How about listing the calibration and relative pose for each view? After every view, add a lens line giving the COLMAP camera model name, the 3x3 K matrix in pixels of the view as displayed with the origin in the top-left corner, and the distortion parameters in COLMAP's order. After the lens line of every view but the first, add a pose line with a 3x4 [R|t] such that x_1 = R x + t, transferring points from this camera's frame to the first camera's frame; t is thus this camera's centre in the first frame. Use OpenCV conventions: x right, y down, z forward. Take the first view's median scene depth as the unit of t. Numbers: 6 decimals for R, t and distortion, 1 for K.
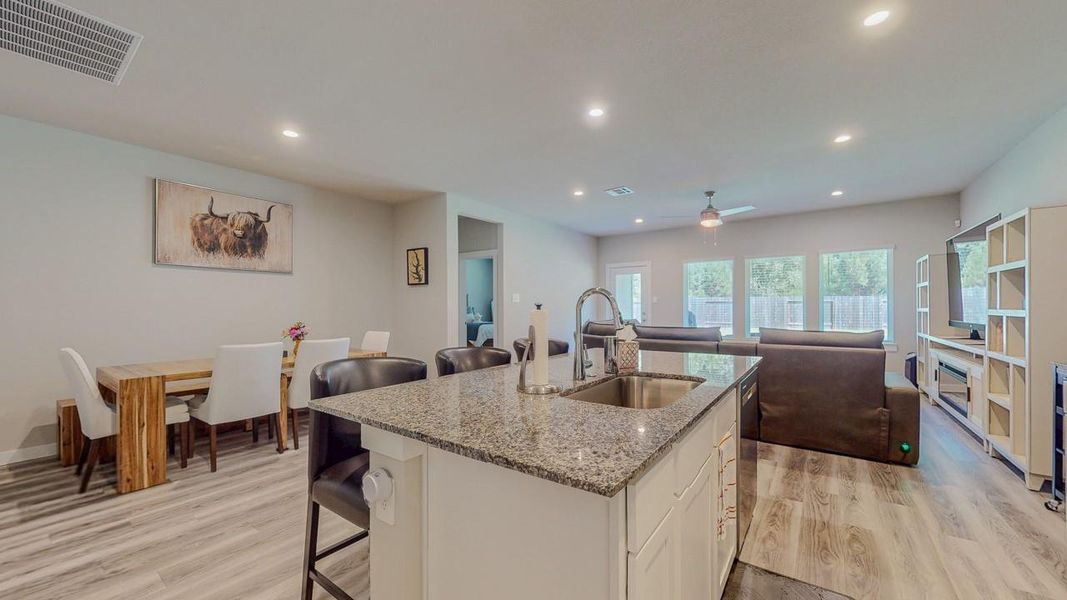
lens RADIAL K [[394.7, 0, 523.9], [0, 394.7, 305.6], [0, 0, 1]] dist [-0.000484, -0.000489]
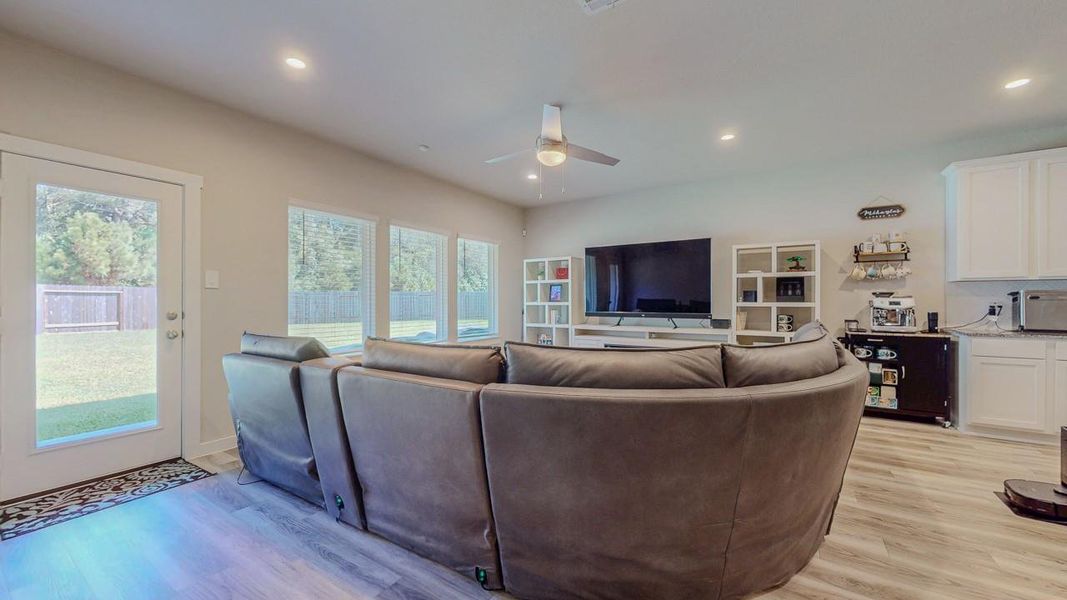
lens RADIAL K [[394.7, 0, 536.6], [0, 394.7, 301.7], [0, 0, 1]] dist [-0.000484, -0.000489]
pose [[-0.077896, 0.001416, 0.996960, -0.145048], [-0.005938, 0.999981, -0.001885, 0.009733], [-0.996944, -0.006067, -0.077886, 1.297971]]
